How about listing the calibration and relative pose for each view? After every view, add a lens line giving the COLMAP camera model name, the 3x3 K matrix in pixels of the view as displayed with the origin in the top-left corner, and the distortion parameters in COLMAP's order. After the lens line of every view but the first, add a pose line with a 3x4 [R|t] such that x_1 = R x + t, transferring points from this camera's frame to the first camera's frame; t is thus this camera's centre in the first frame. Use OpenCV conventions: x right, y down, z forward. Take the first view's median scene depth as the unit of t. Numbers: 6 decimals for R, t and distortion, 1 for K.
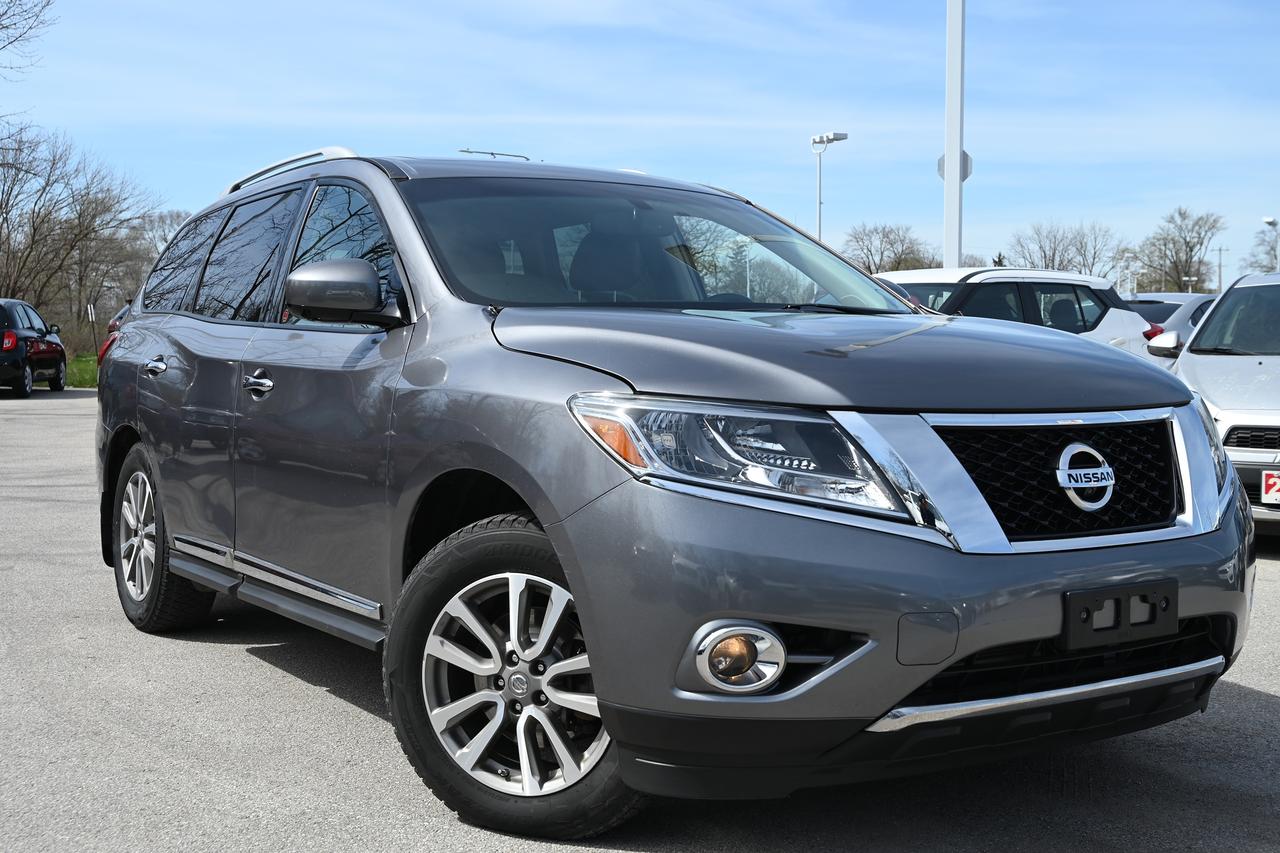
lens RADIAL K [[1565.9, 0, 639.8], [0, 1565.9, 428.0], [0, 0, 1]] dist [-0.028196, 0.000000]
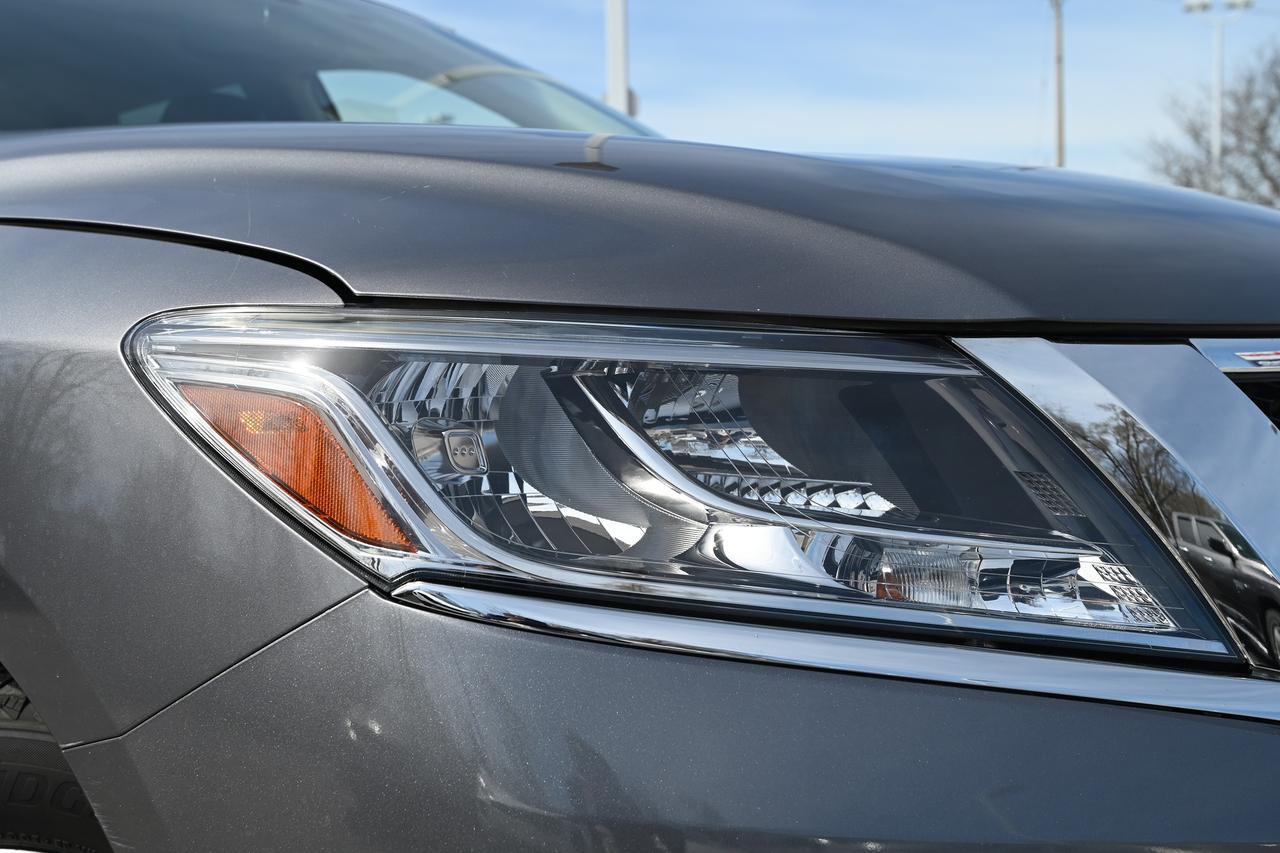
lens RADIAL K [[1565.9, 0, 637.1], [0, 1565.9, 424.0], [0, 0, 1]] dist [-0.028196, 0.000000]
pose [[0.966974, -0.039659, 0.251769, -0.026825], [0.038259, 0.999213, 0.010457, 0.000748], [-0.251986, -0.000479, 0.967731, 0.688830]]
